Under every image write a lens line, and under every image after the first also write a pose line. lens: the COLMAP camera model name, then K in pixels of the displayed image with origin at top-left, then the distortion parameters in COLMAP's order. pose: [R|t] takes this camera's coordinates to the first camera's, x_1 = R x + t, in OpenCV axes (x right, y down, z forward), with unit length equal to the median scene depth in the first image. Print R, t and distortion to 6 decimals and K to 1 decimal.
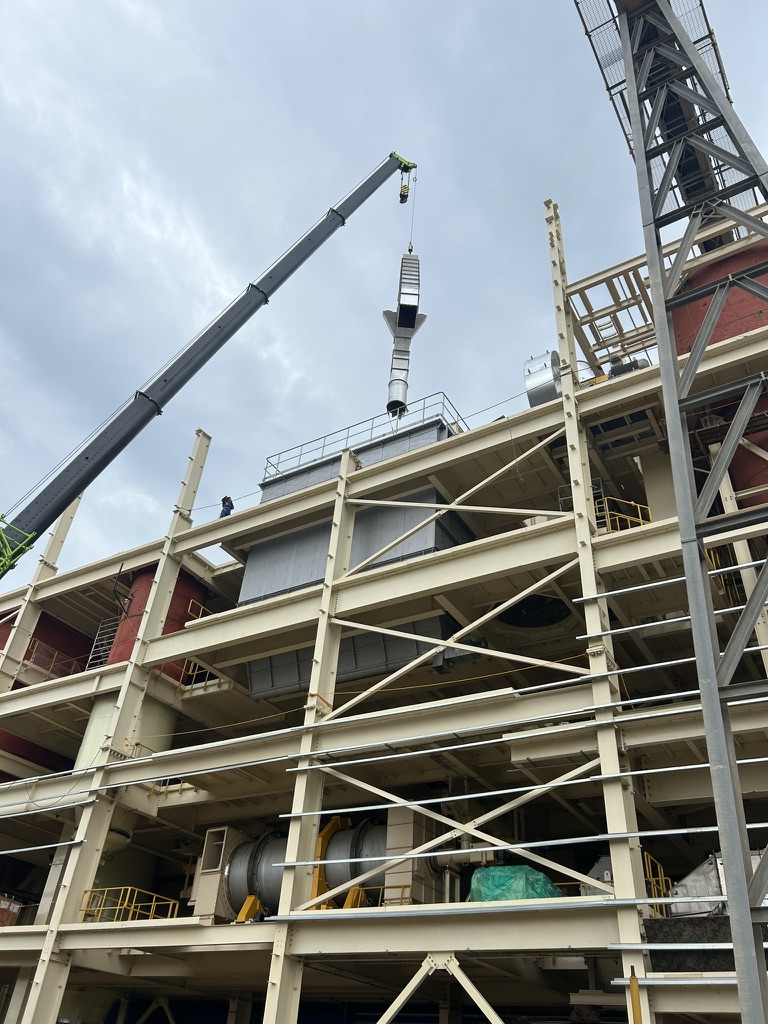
lens RADIAL K [[771.6, 0, 386.6], [0, 771.6, 507.2], [0, 0, 1]] dist [0.048015, -0.035206]
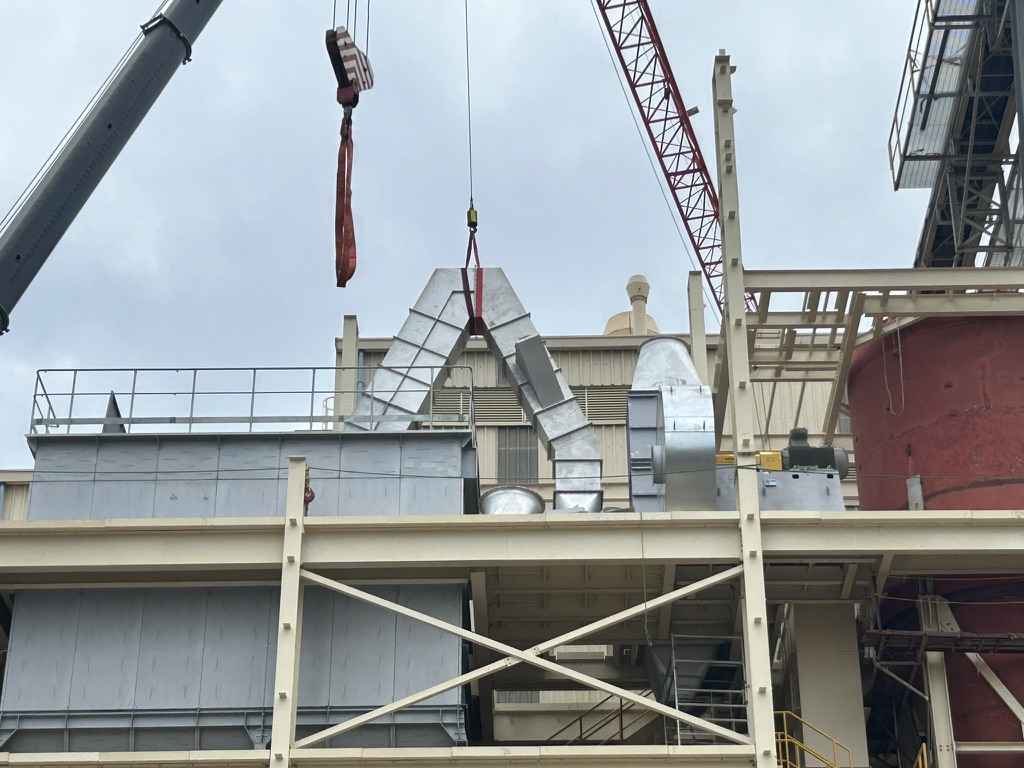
lens RADIAL K [[2209.7, 0, 515.9], [0, 2209.7, 387.9], [0, 0, 1]] dist [0.212639, 0.000000]
pose [[0.855985, 0.195325, 0.478684, -0.865809], [-0.262394, 0.961907, 0.076712, -0.365865], [-0.445465, -0.191268, 0.874630, -0.456597]]
